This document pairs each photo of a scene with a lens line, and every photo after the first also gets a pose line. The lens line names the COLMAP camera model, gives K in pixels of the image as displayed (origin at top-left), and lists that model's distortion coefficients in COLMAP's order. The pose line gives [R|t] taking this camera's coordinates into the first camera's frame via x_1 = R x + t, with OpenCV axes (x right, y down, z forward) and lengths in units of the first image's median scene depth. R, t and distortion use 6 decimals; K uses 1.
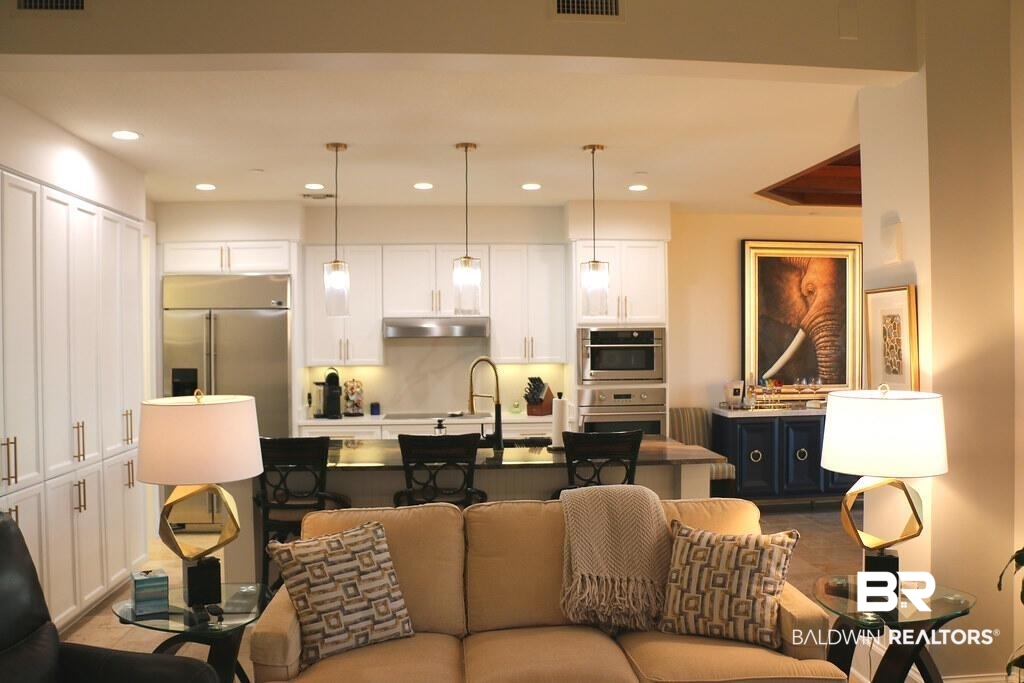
lens RADIAL K [[832.2, 0, 513.8], [0, 832.2, 340.5], [0, 0, 1]] dist [-0.114244, 0.046032]
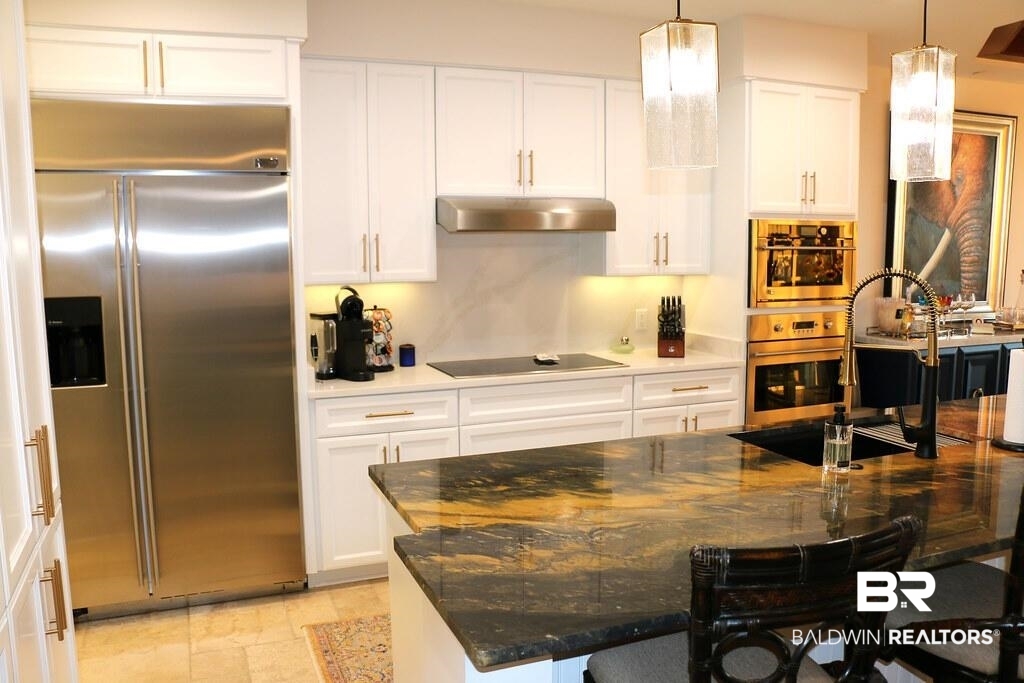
lens RADIAL K [[832.2, 0, 513.0], [0, 832.2, 341.9], [0, 0, 1]] dist [-0.114244, 0.046032]
pose [[0.952380, -0.032914, 0.303132, -0.283212], [-0.002488, 0.993285, 0.115666, 0.005400], [-0.304904, -0.110912, 0.945903, 0.442137]]
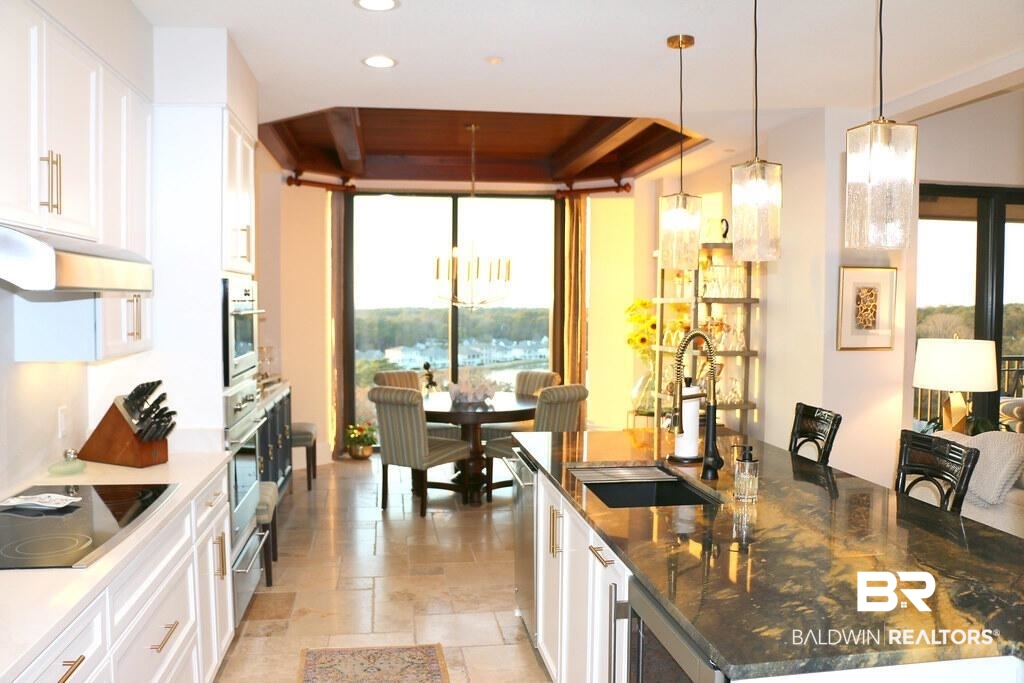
lens RADIAL K [[832.2, 0, 512.4], [0, 832.2, 342.6], [0, 0, 1]] dist [-0.114244, 0.046032]
pose [[-0.074242, -0.042161, 0.996349, -0.442723], [-0.001291, 0.999109, 0.042182, 0.002855], [-0.997239, 0.001845, -0.074230, 0.851942]]
